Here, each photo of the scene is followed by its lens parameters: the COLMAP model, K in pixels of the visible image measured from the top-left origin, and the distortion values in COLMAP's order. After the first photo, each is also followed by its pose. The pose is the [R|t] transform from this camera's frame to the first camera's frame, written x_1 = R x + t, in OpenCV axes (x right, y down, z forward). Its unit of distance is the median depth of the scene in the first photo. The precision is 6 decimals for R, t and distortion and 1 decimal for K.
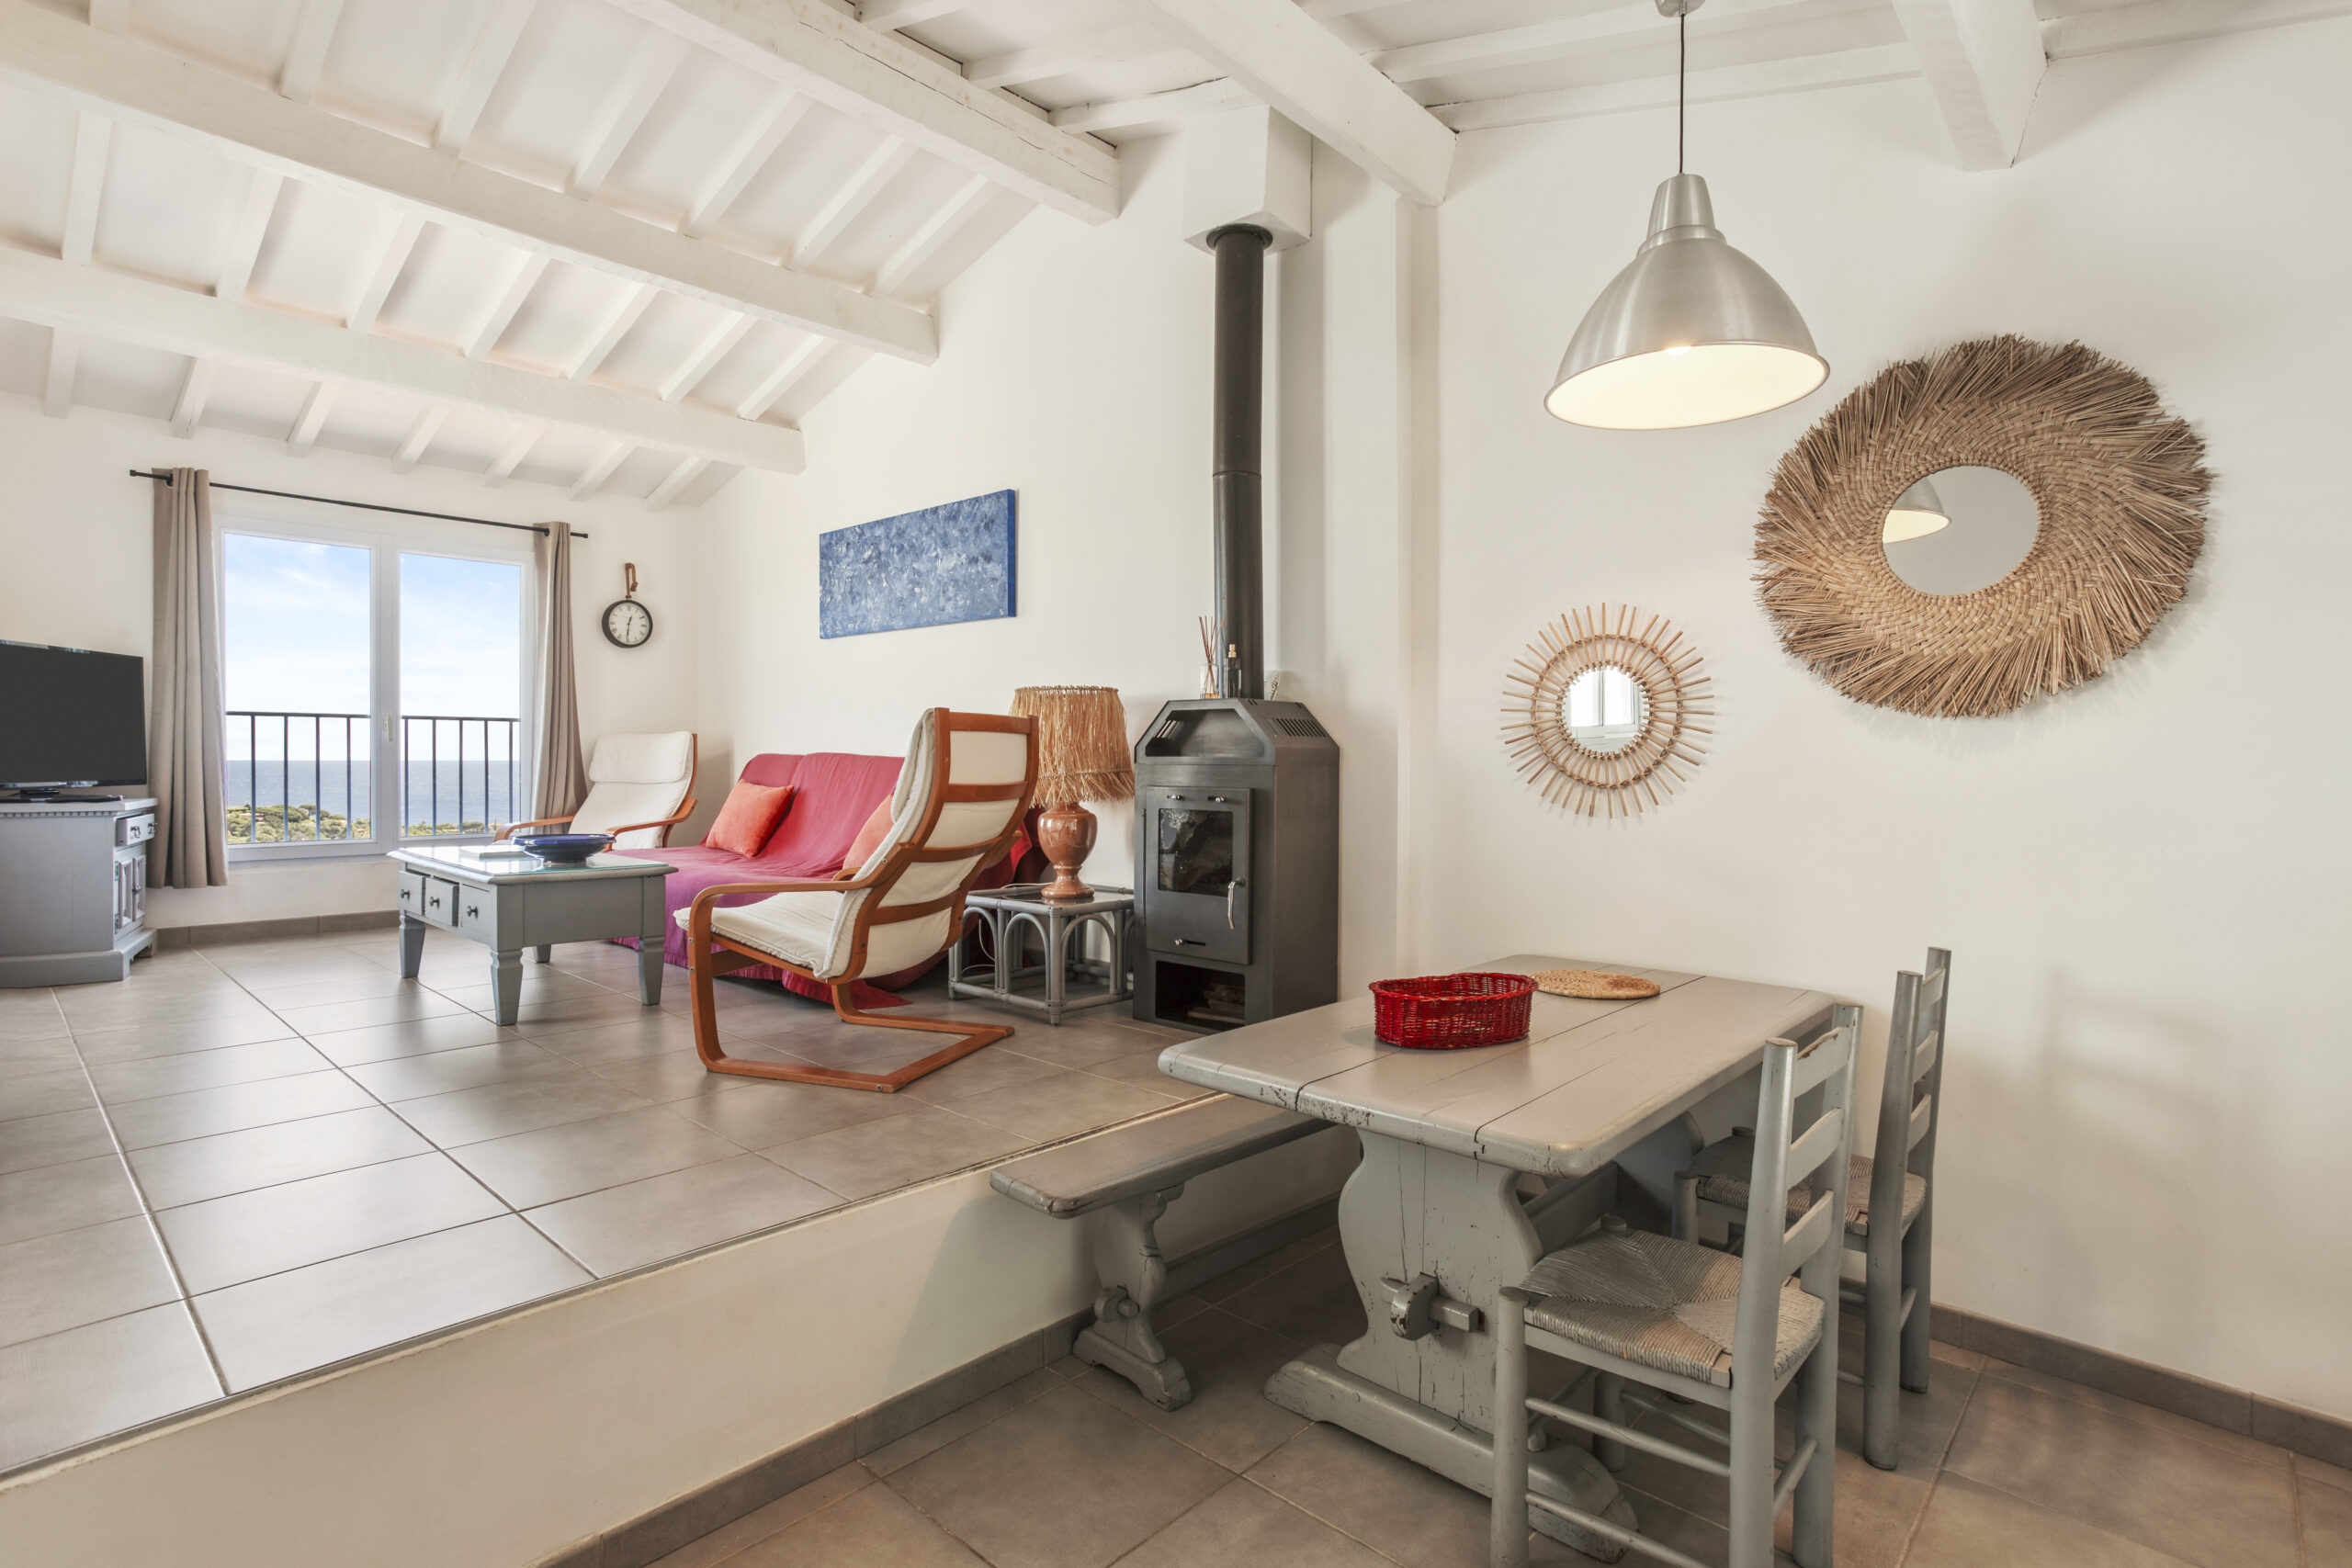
lens RADIAL K [[1140.4, 0, 1176.0], [0, 1140.4, 784.0], [0, 0, 1]] dist [-0.054801, 0.032462]
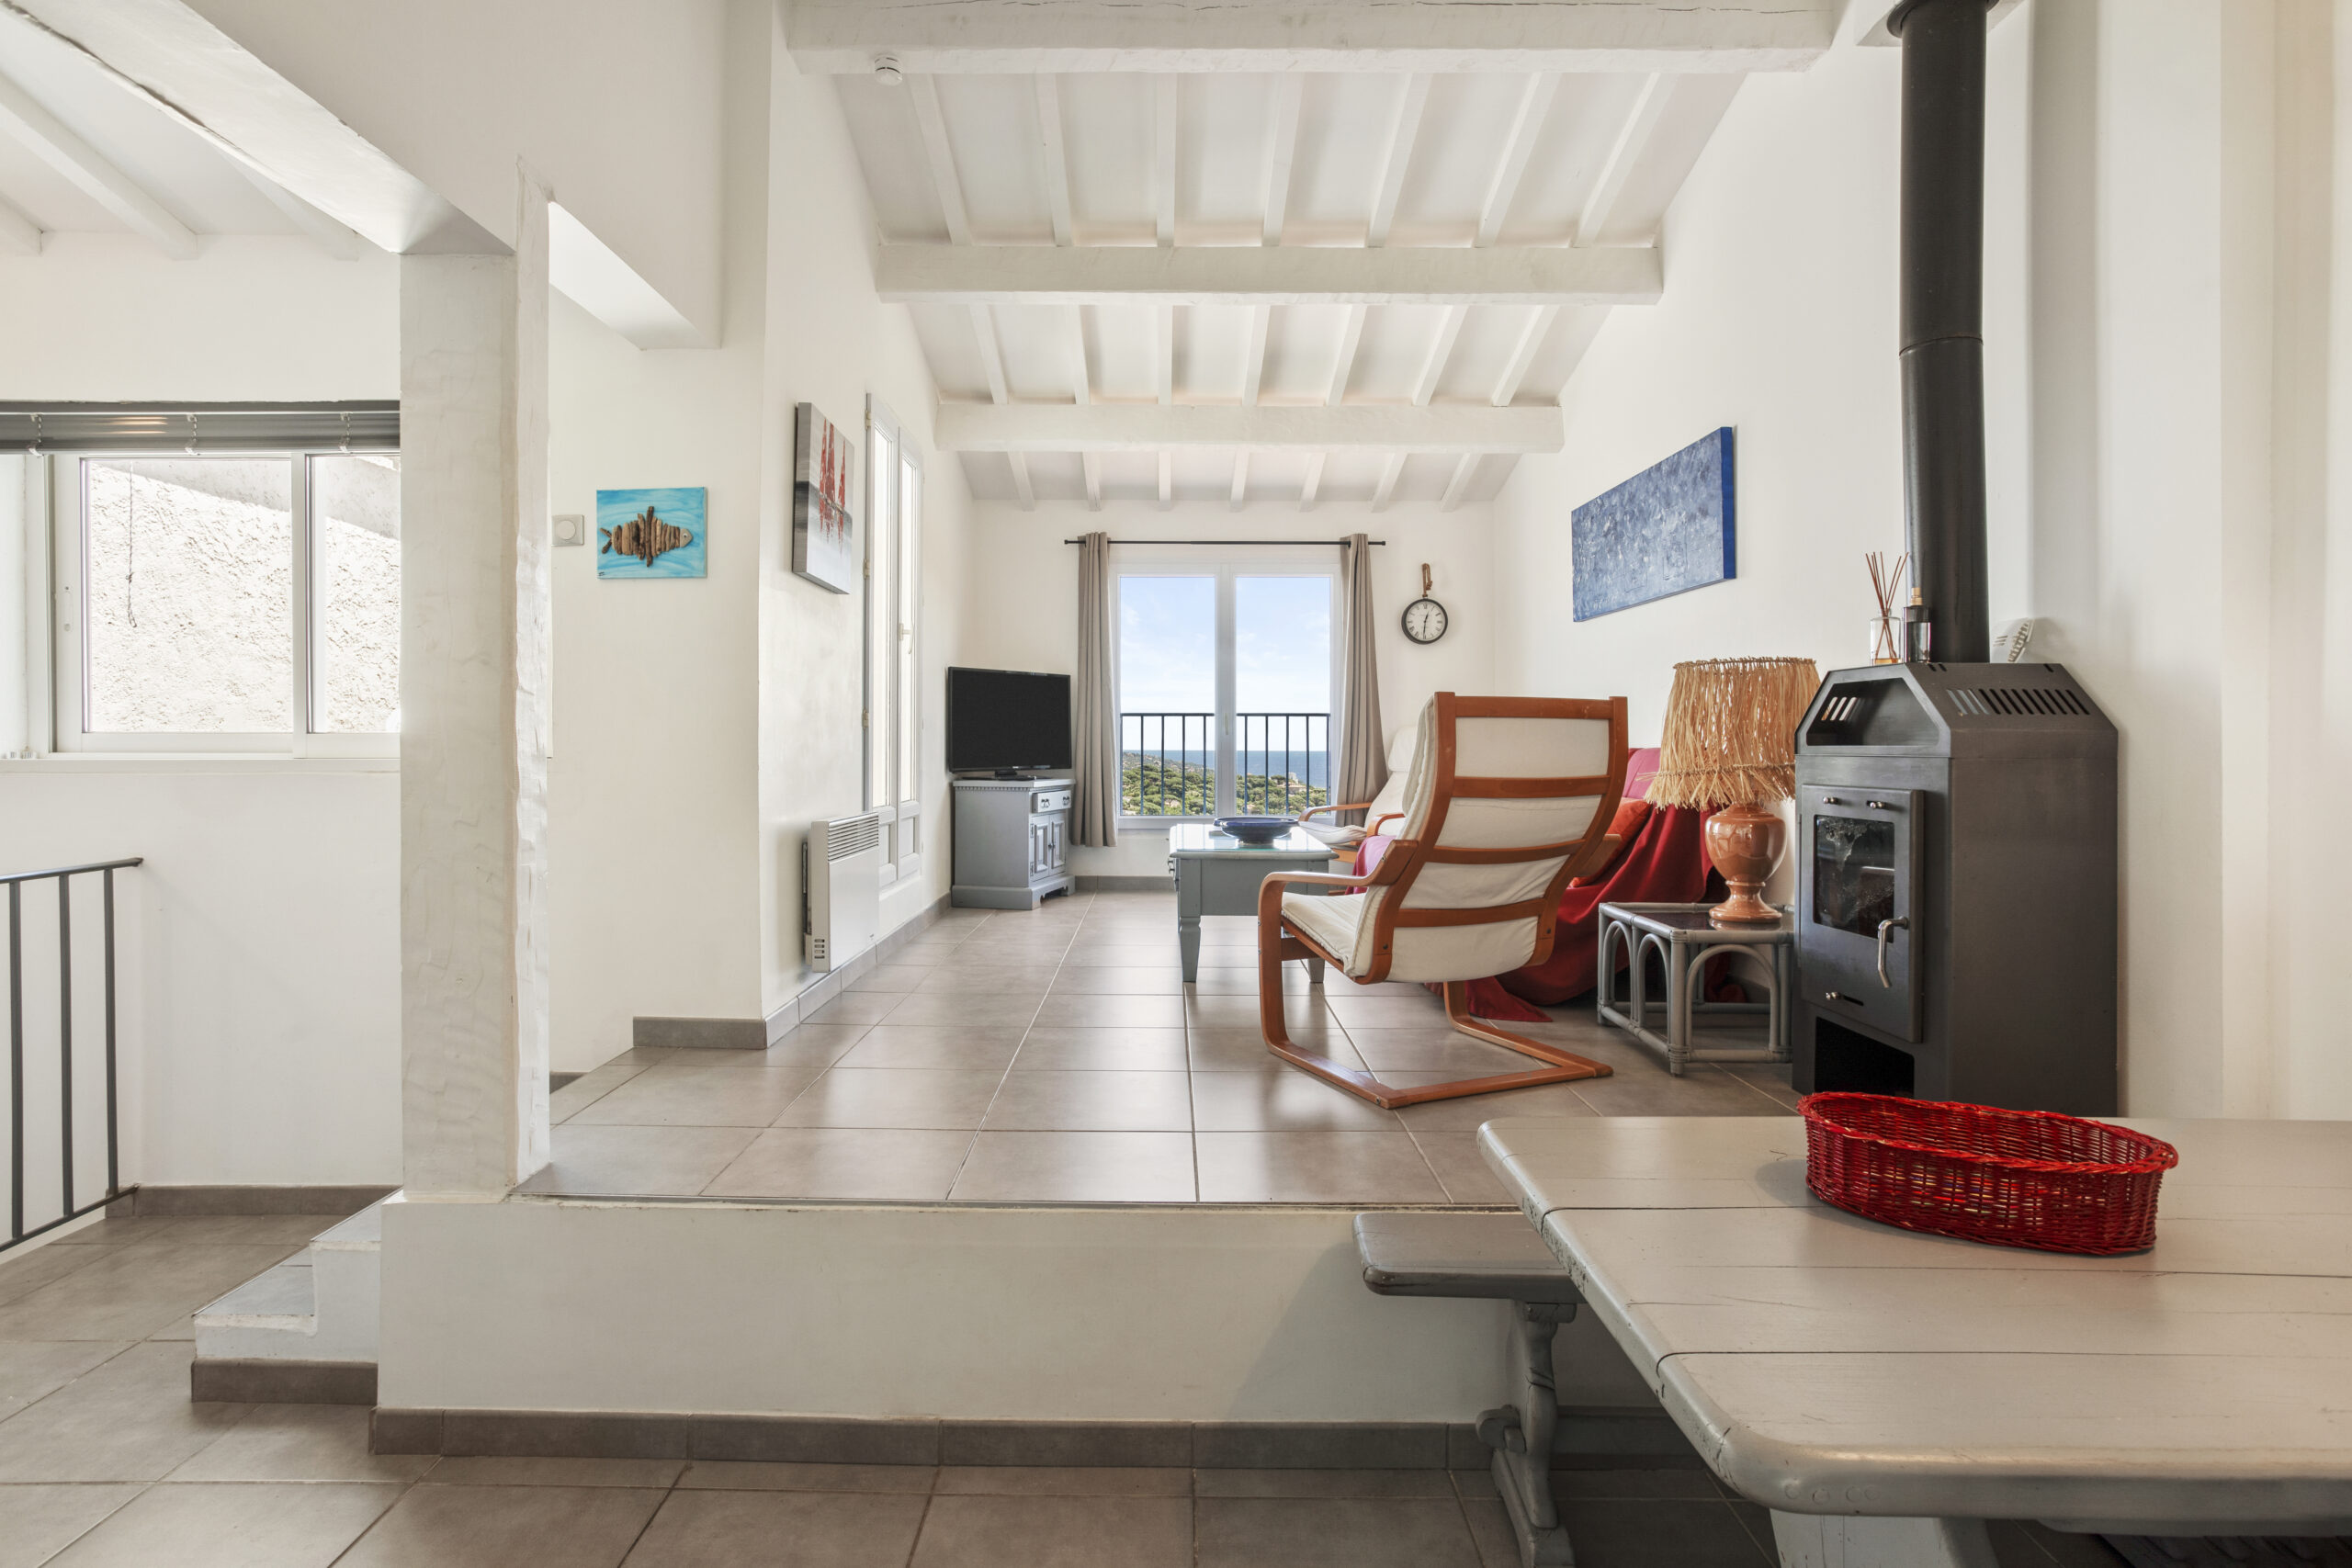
lens RADIAL K [[1151.3, 0, 1170.4], [0, 1151.3, 752.4], [0, 0, 1]] dist [-0.061341, 0.049943]
pose [[0.678795, 0.000326, -0.734328, 0.194308], [-0.015105, 0.999795, -0.013518, -0.002425], [0.734173, 0.020268, 0.678660, 0.140189]]
